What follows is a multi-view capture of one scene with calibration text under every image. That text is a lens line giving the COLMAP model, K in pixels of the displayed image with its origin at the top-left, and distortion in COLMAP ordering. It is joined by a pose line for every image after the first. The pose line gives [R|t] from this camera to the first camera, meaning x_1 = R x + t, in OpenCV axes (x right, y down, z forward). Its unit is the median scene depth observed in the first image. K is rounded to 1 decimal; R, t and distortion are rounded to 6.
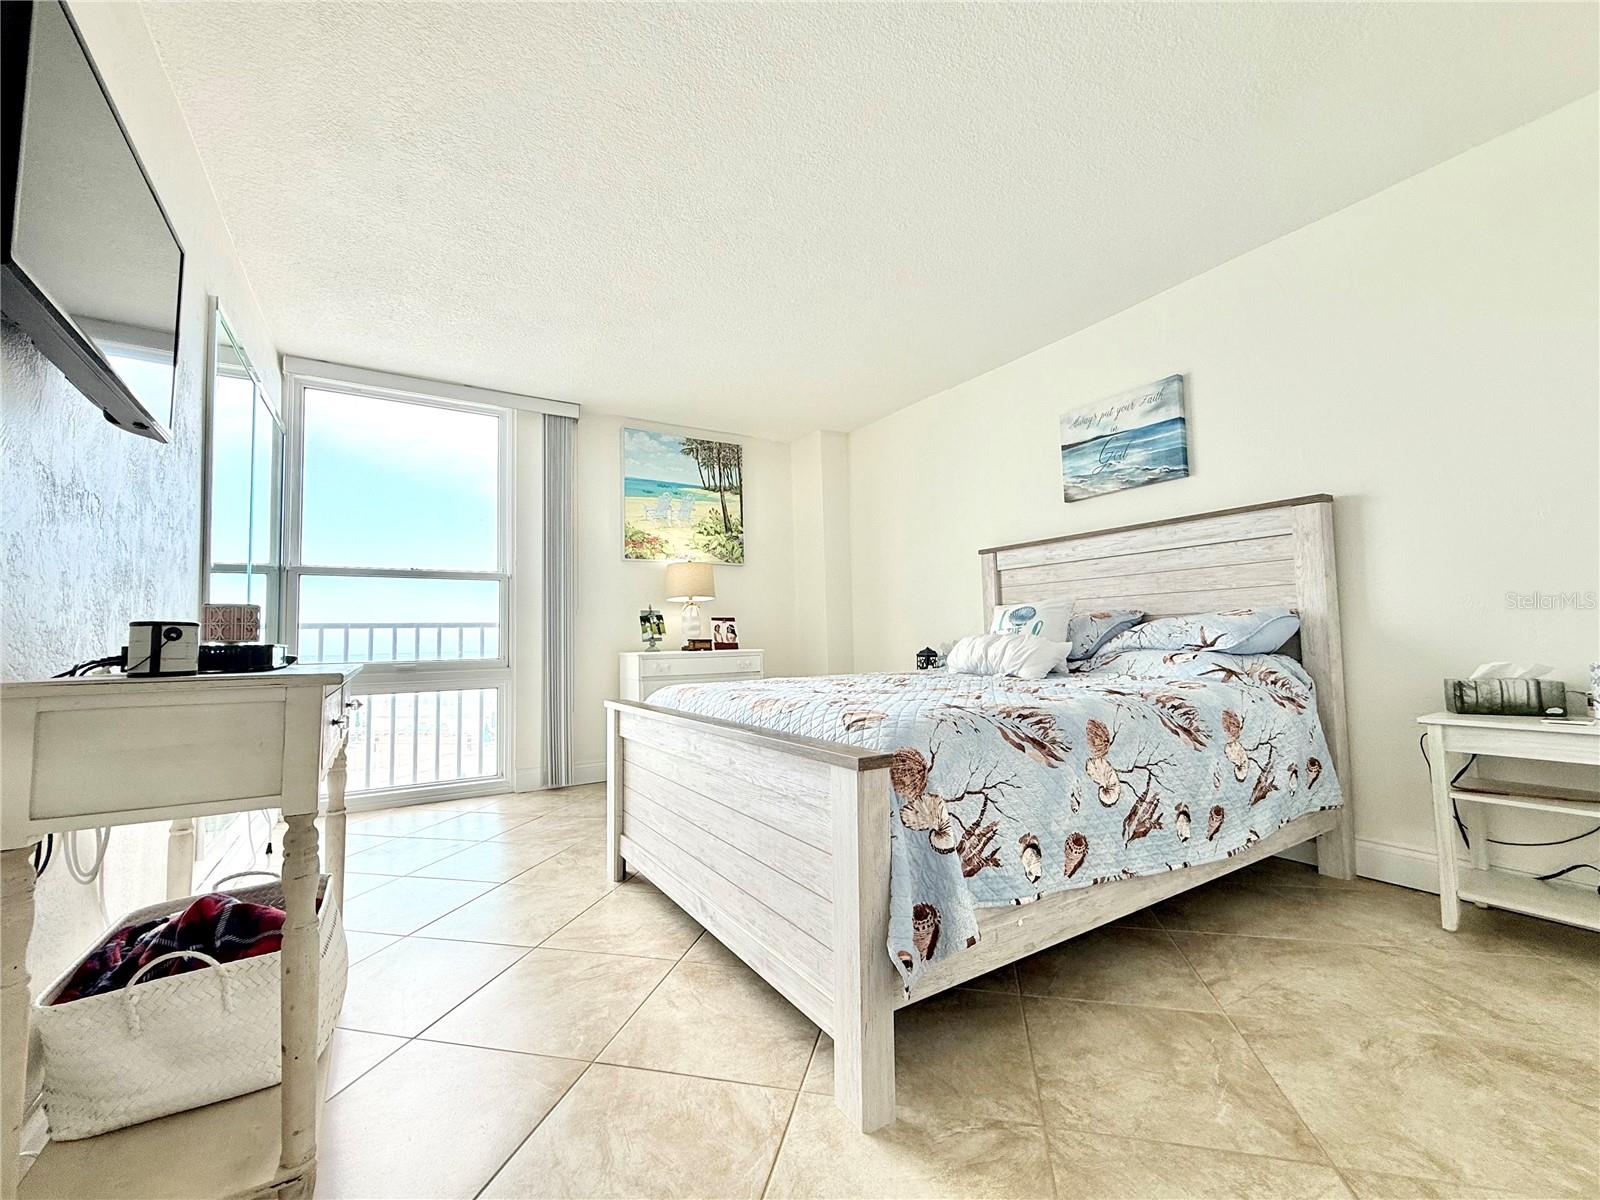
lens RADIAL K [[653.0, 0, 801.4], [0, 653.0, 601.0], [0, 0, 1]] dist [0.001055, 0.000014]
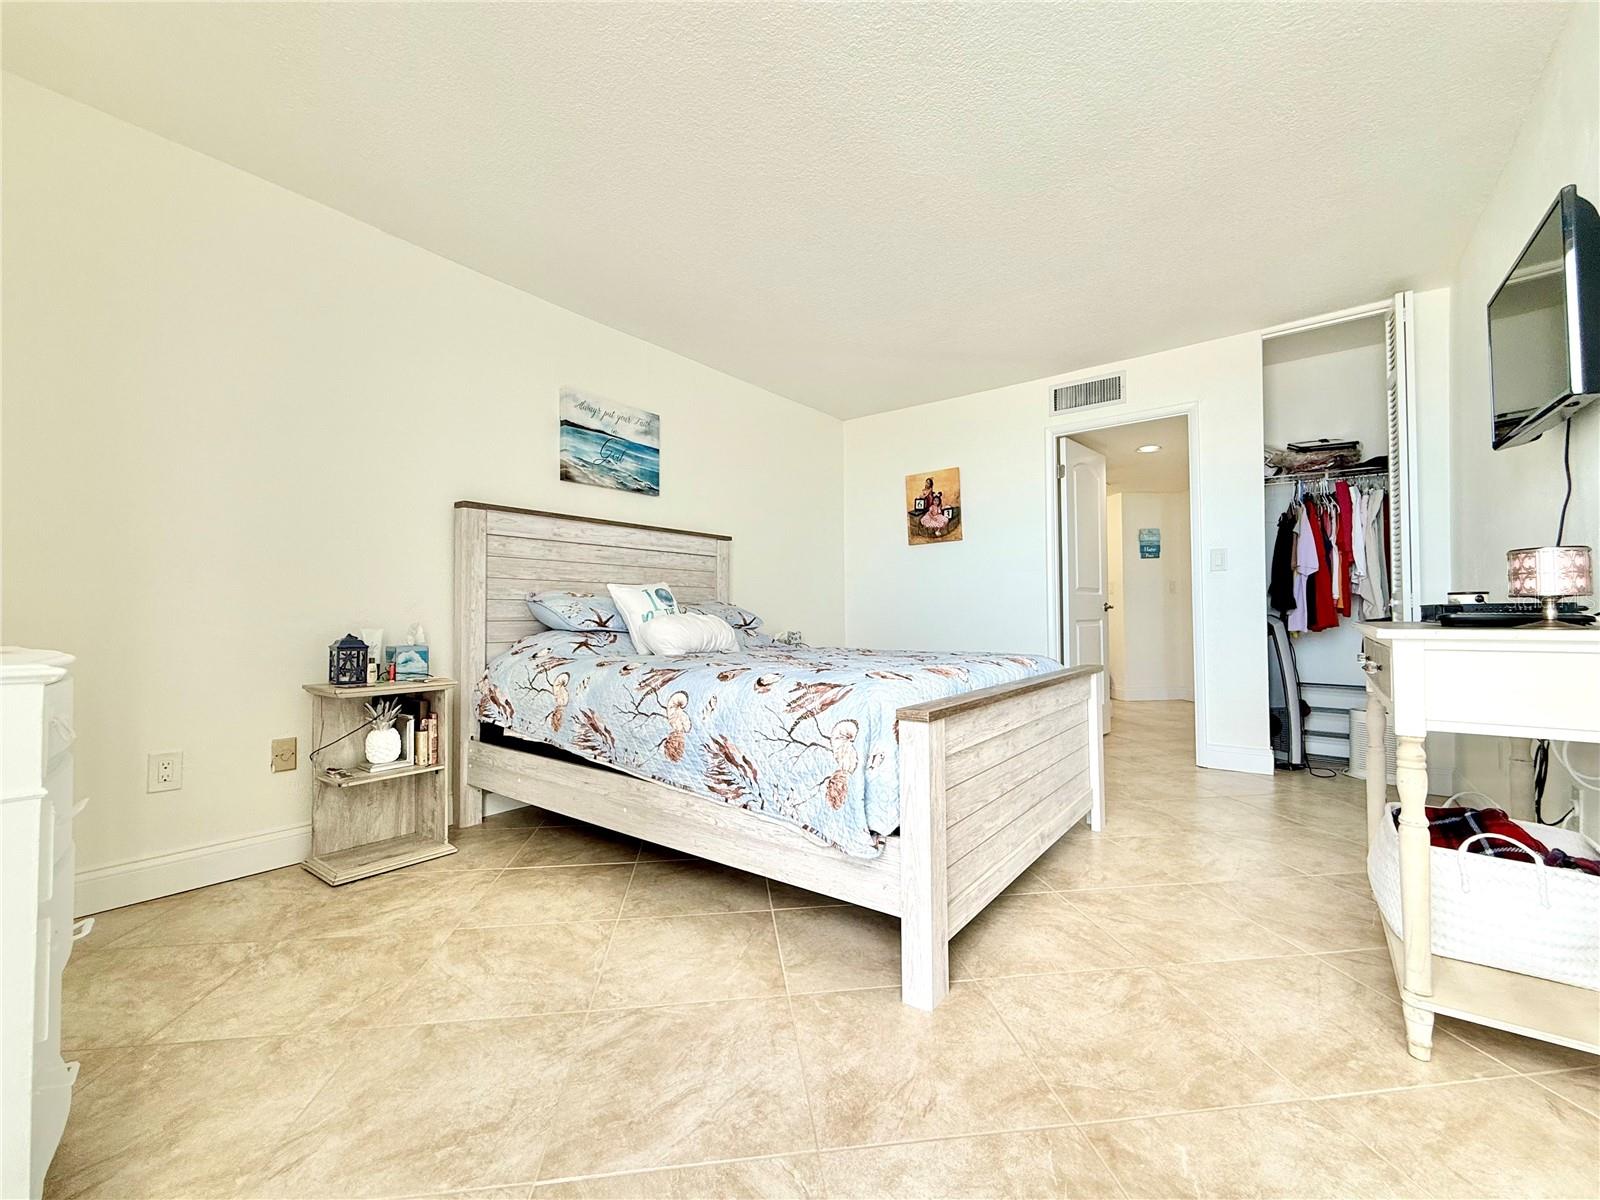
lens RADIAL K [[653.0, 0, 802.2], [0, 653.0, 597.3], [0, 0, 1]] dist [0.001055, 0.000014]
pose [[-0.339964, 0.044623, 0.939379, -0.673581], [-0.046363, 0.996864, -0.064133, 0.074173], [-0.939295, -0.065355, -0.336829, 1.087924]]
